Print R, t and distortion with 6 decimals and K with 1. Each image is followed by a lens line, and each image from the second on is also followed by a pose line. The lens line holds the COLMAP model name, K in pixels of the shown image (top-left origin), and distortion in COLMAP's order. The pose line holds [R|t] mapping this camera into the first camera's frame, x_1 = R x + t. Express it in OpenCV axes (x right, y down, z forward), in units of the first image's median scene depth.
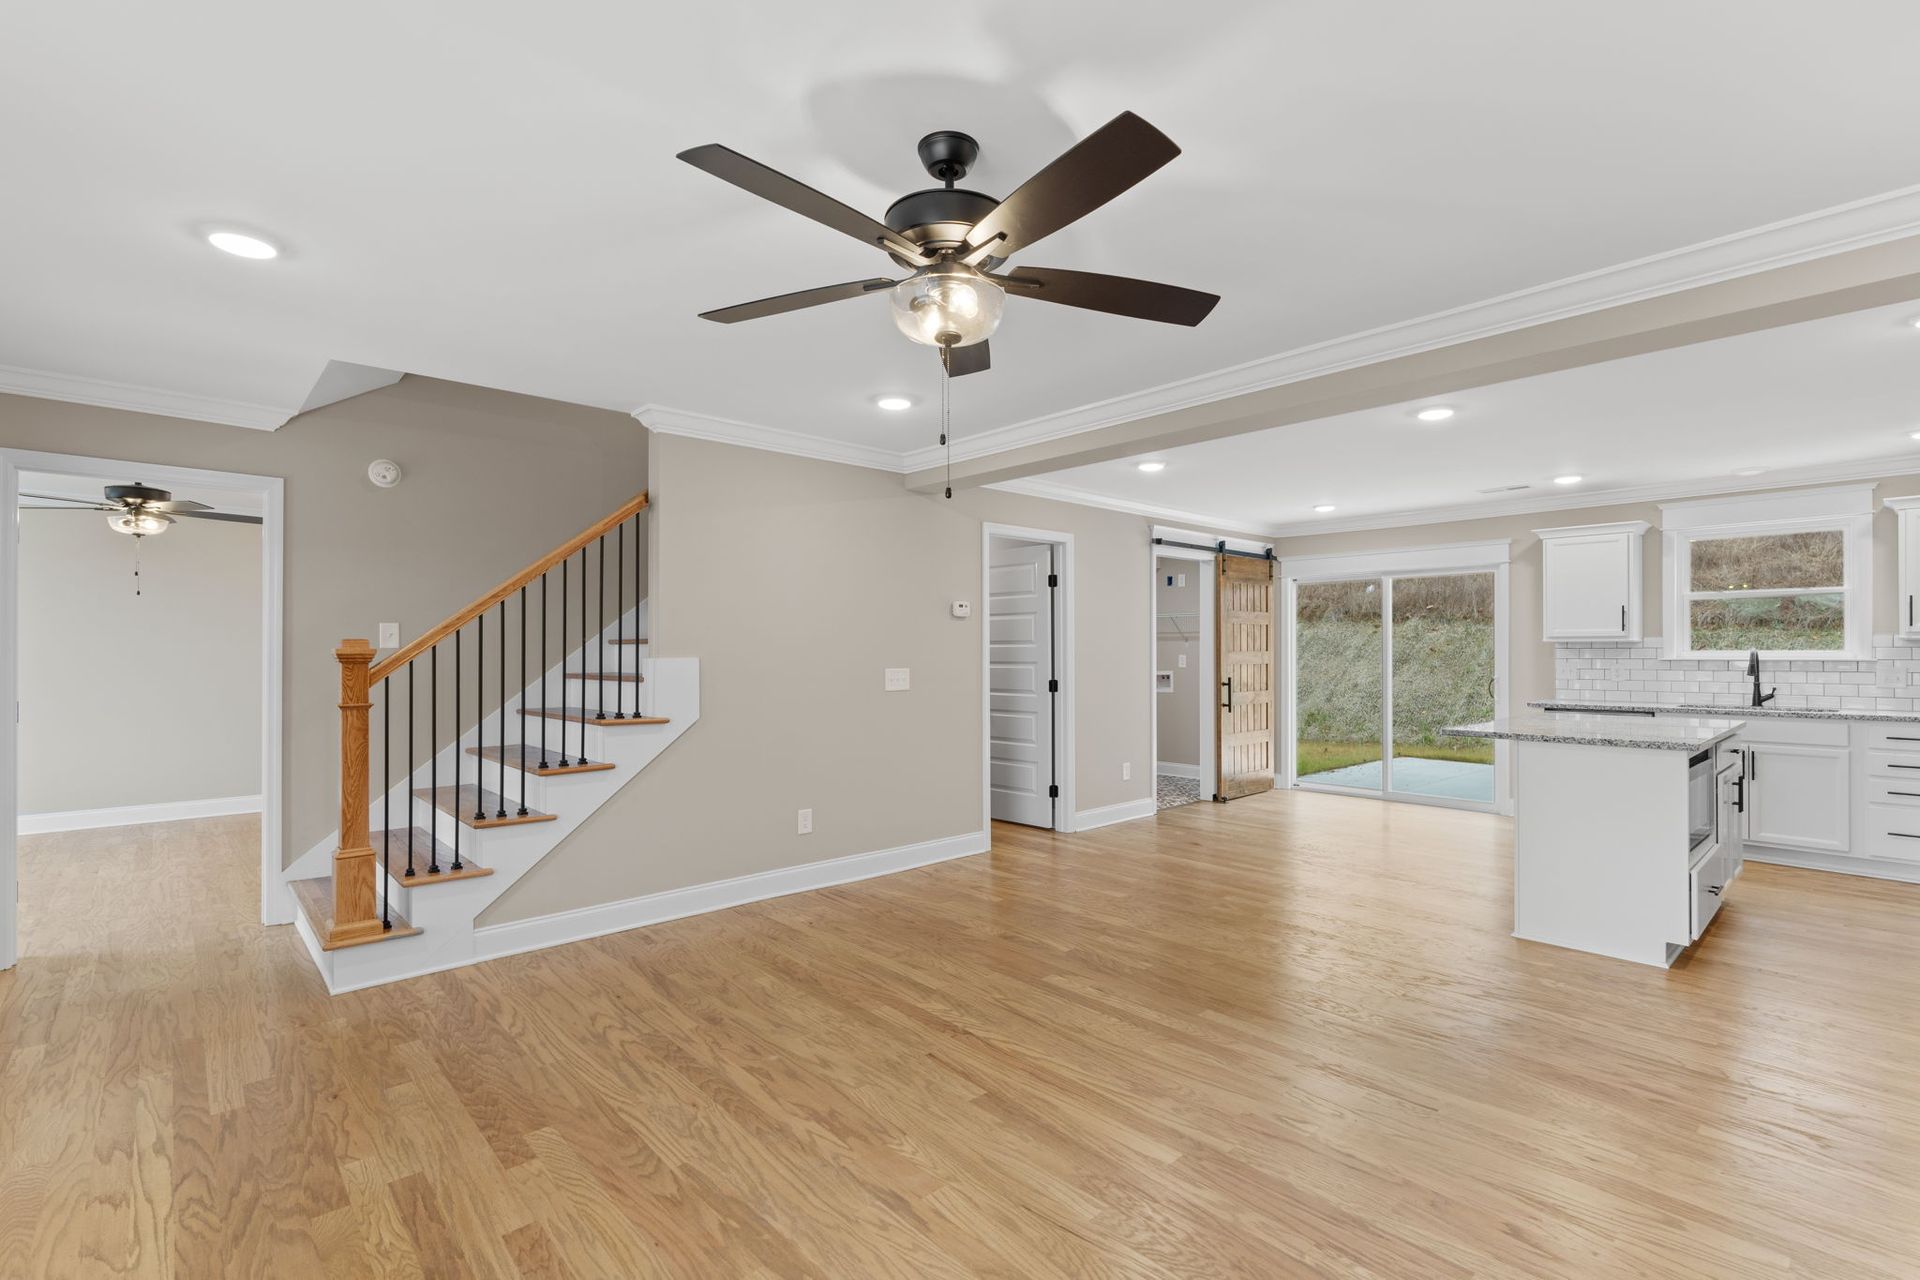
lens RADIAL K [[871.3, 0, 964.0], [0, 871.3, 645.4], [0, 0, 1]] dist [-0.003556, -0.000041]
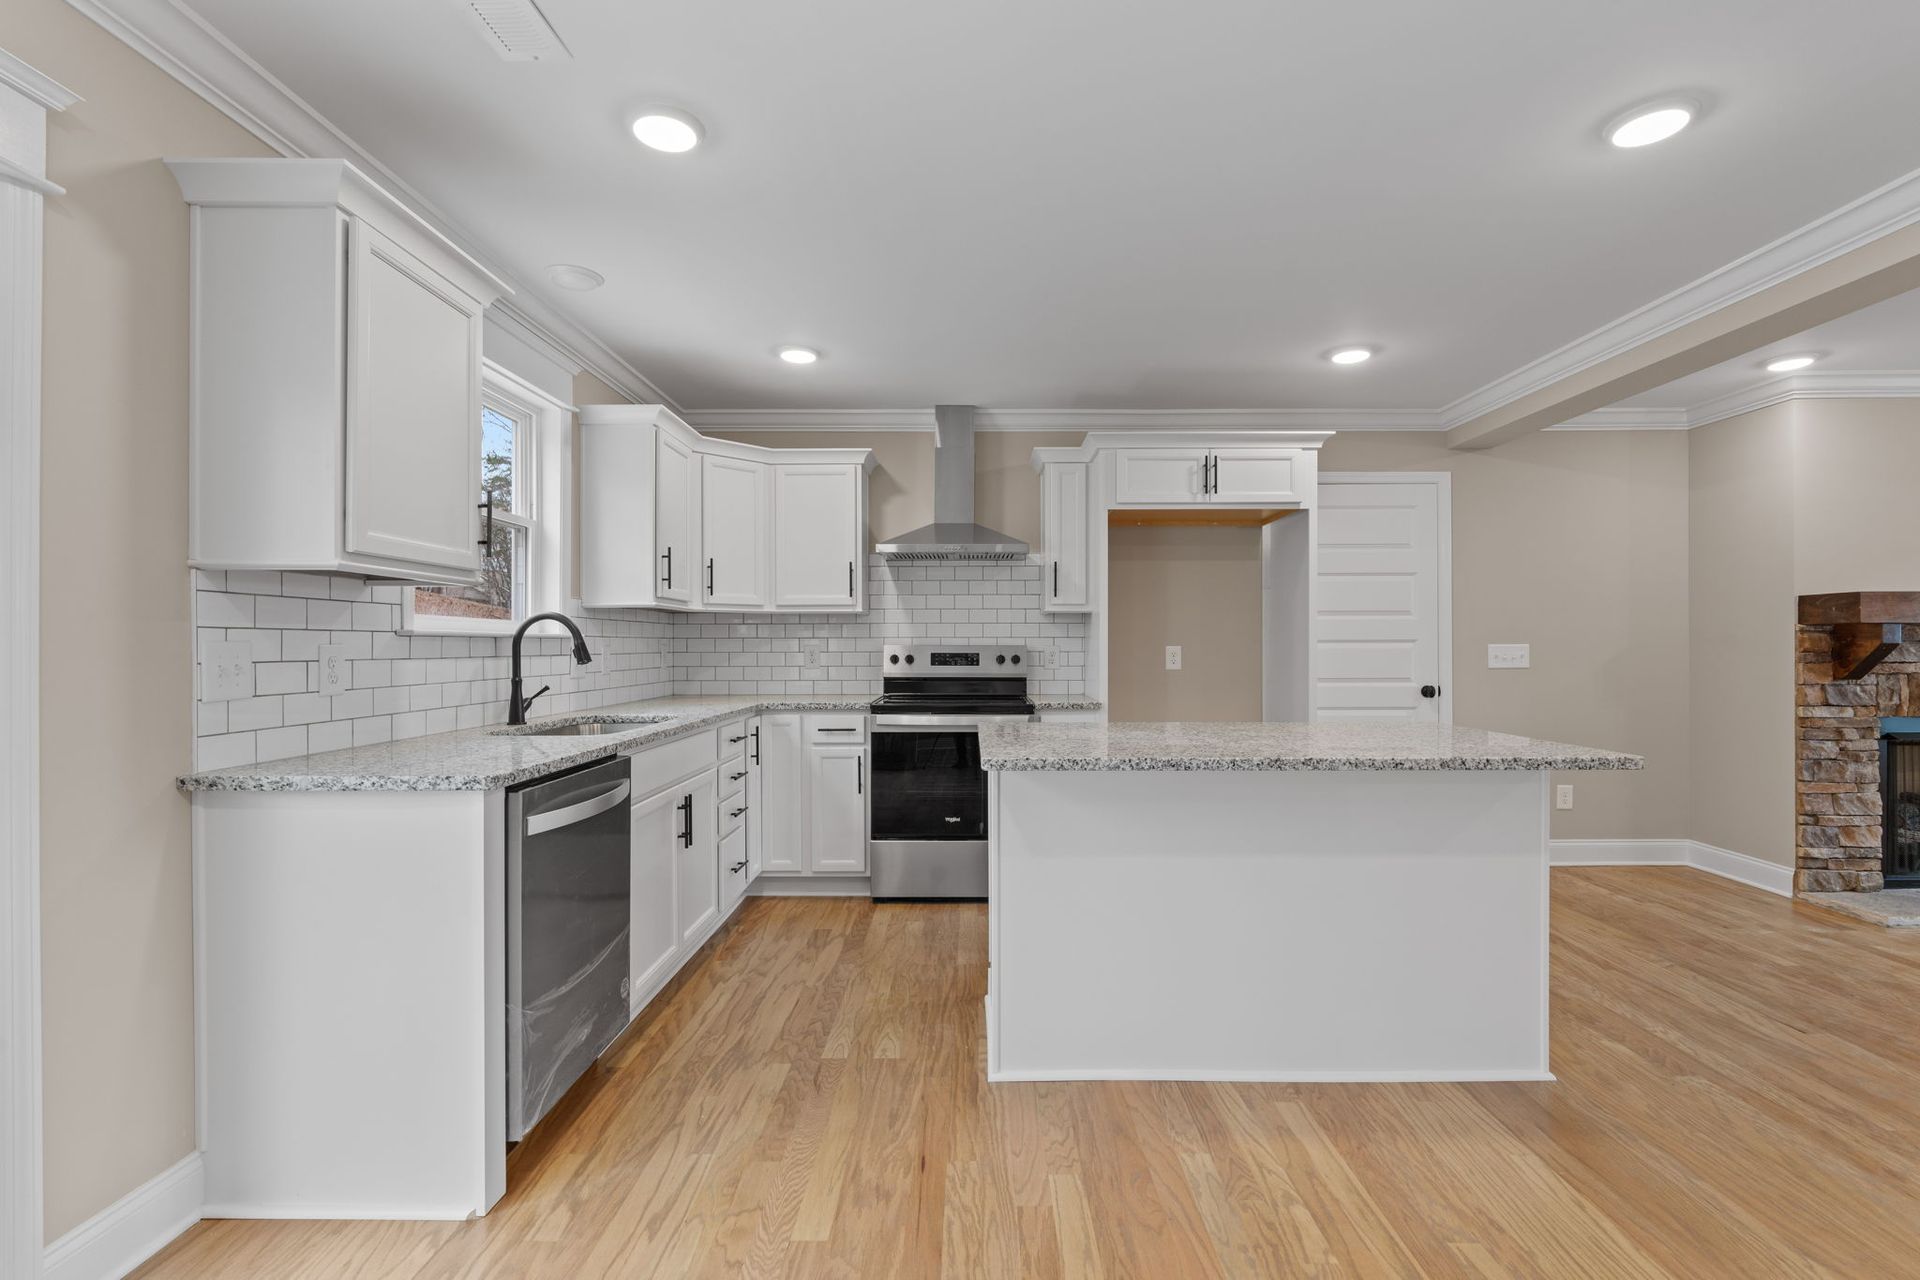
lens RADIAL K [[864.9, 0, 965.6], [0, 864.9, 646.7], [0, 0, 1]] dist [-0.004594, 0.001201]
pose [[-0.731999, 0.001138, 0.681305, 0.581333], [-0.002602, 0.999987, -0.004465, 0.040853], [-0.681301, -0.005041, -0.731986, 1.921137]]
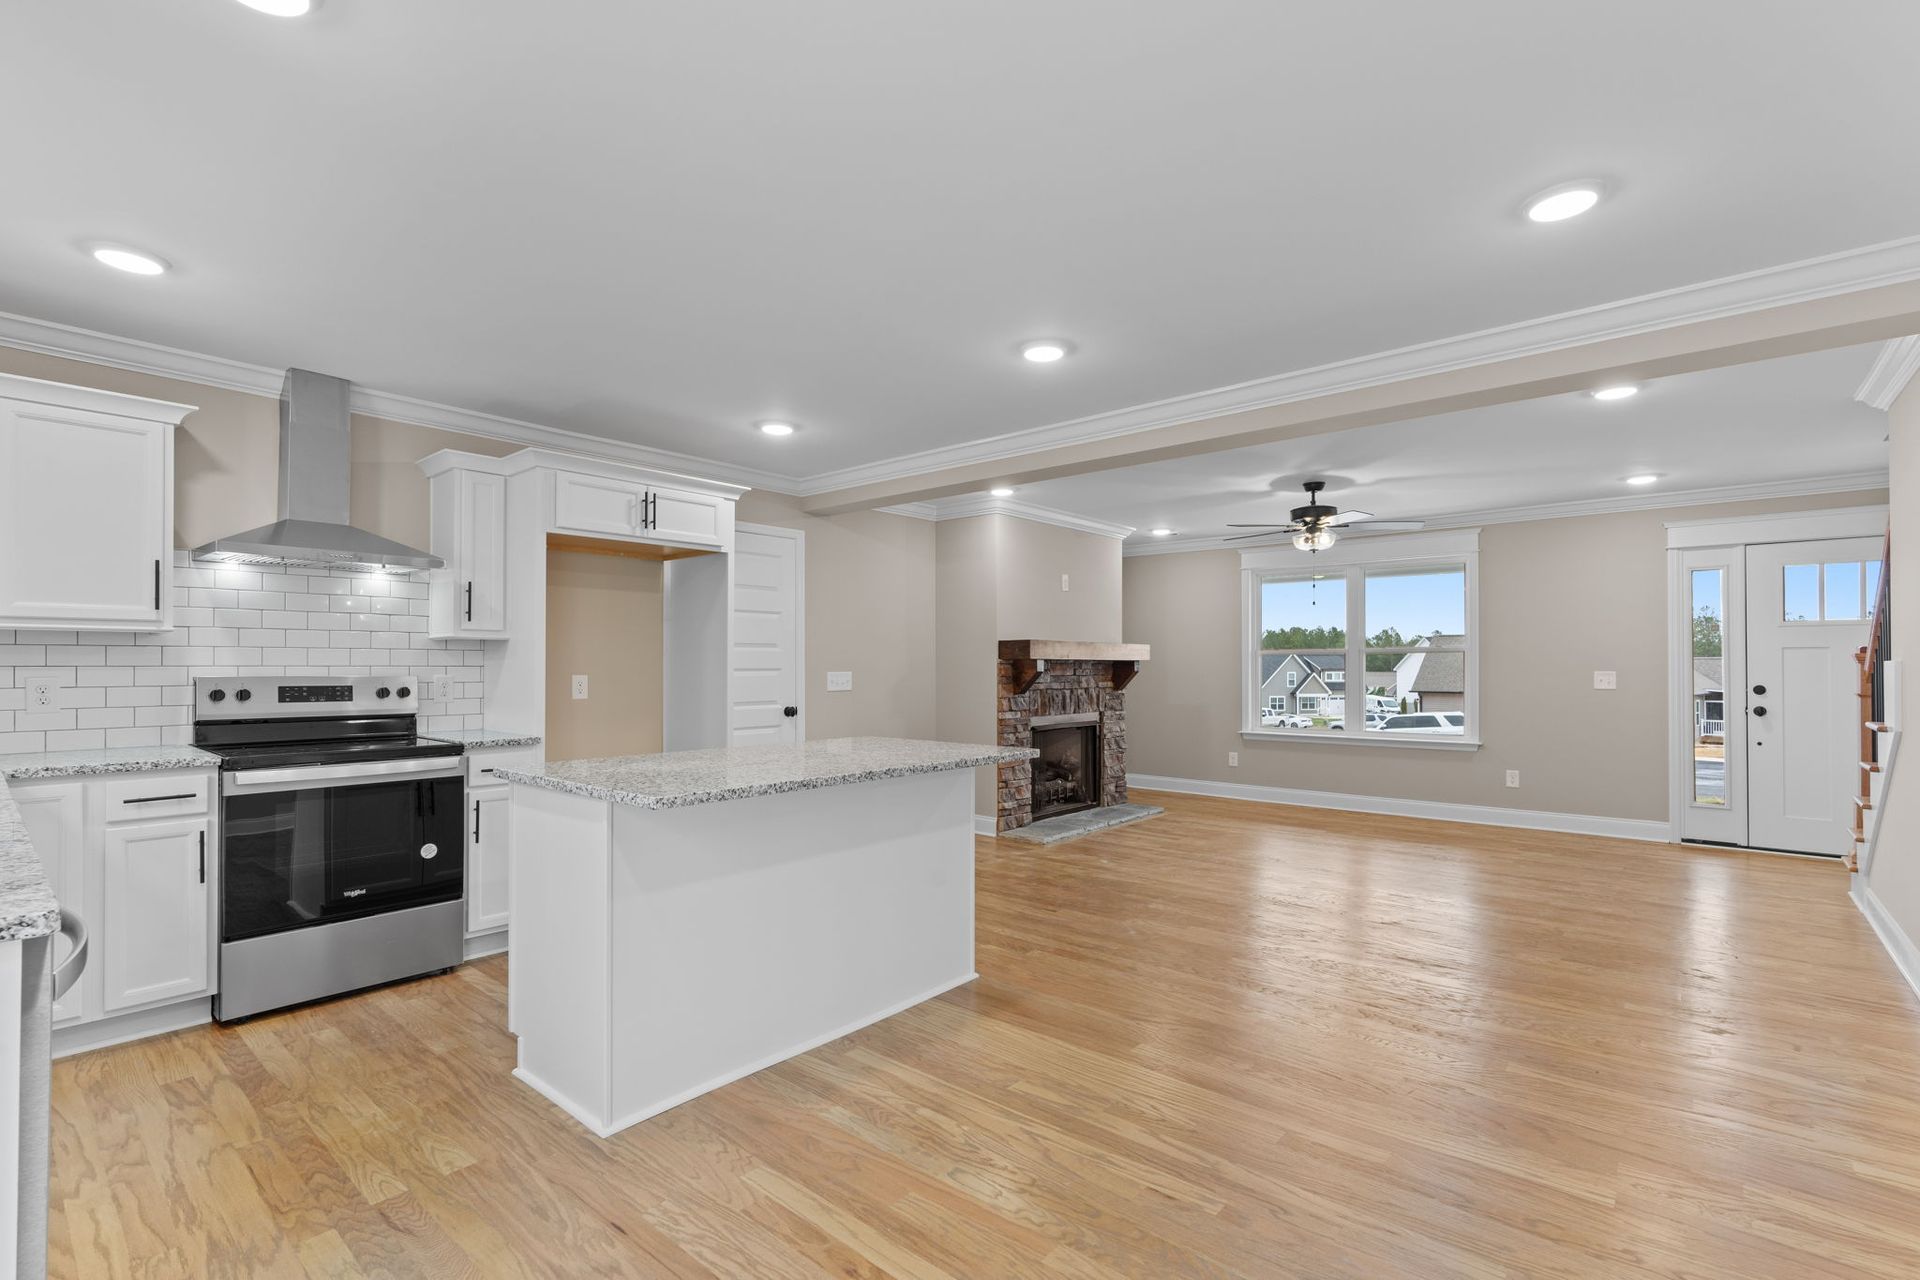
lens RADIAL K [[870.4, 0, 964.5], [0, 870.4, 657.4], [0, 0, 1]] dist [-0.004187, 0.000807]
pose [[-0.992577, -0.000620, -0.121620, 0.838083], [0.001362, 0.999868, -0.016210, 0.028628], [0.121614, -0.016255, -0.992444, 2.096167]]
